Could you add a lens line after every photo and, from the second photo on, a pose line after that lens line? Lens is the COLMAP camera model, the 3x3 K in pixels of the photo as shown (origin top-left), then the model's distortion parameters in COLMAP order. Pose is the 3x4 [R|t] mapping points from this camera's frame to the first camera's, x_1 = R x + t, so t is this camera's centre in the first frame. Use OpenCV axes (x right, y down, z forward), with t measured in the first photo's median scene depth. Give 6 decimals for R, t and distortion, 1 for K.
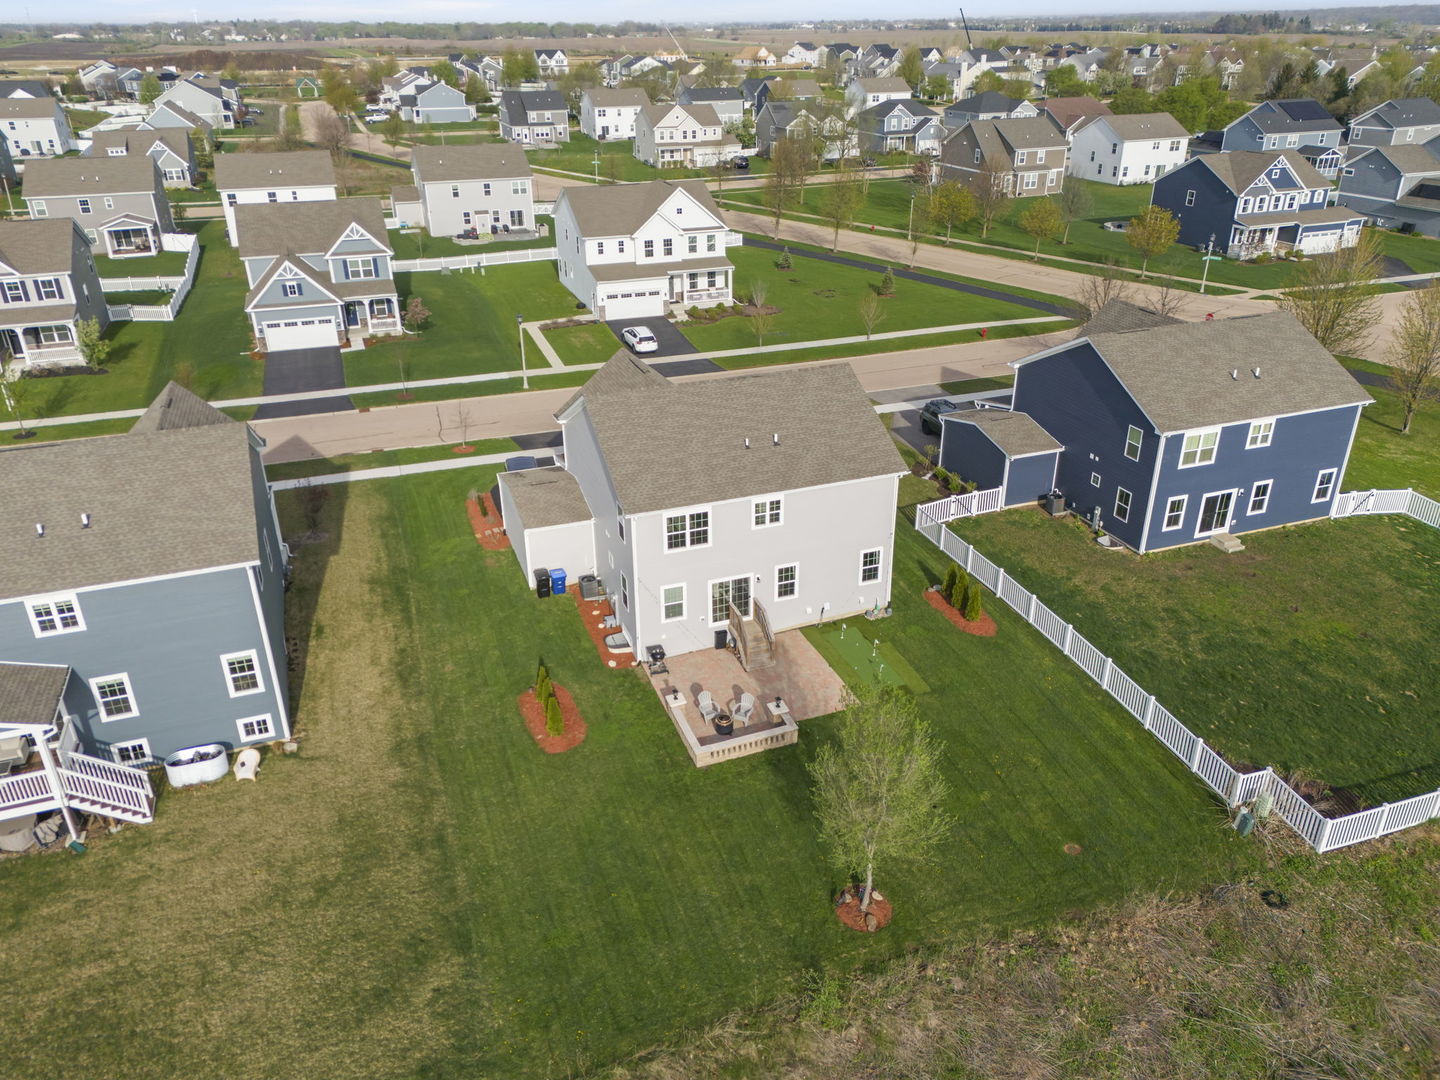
lens RADIAL K [[1047.8, 0, 712.0], [0, 1047.8, 544.6], [0, 0, 1]] dist [0.034649, -0.001251]
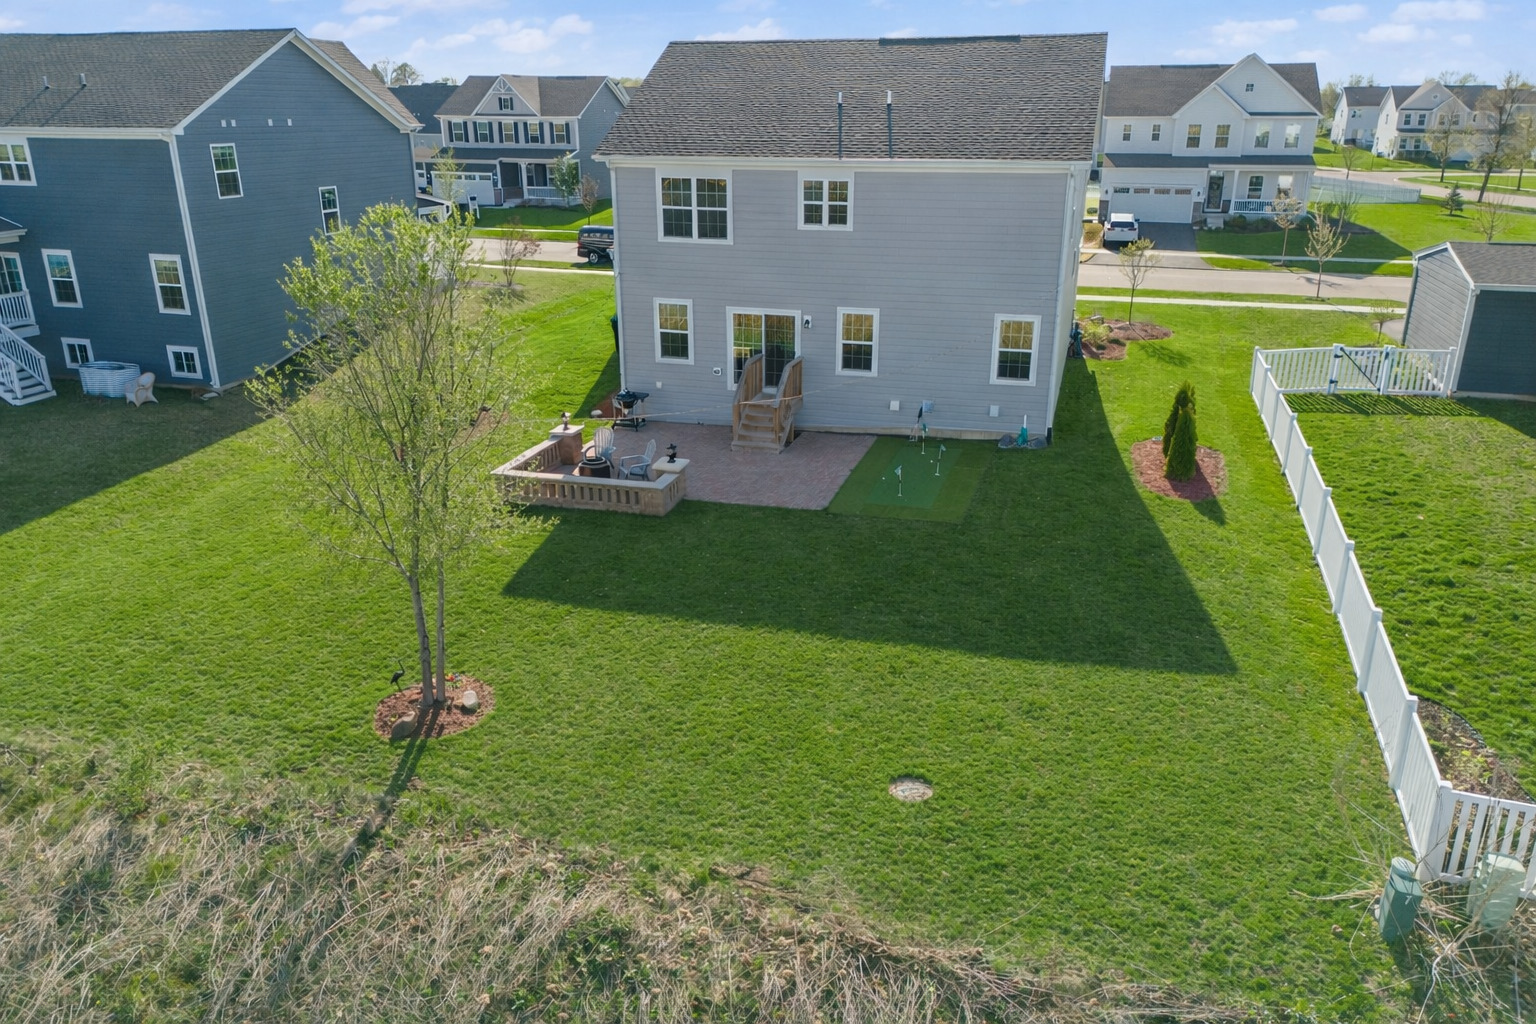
lens RADIAL K [[1058.1, 0, 768.7], [0, 1058.1, 508.3], [0, 0, 1]] dist [0.068147, 0.000055]
pose [[0.807133, 0.224782, -0.545903, 0.345702], [-0.272612, 0.962099, -0.006909, 0.131065], [0.523659, 0.154396, 0.837820, 0.431725]]
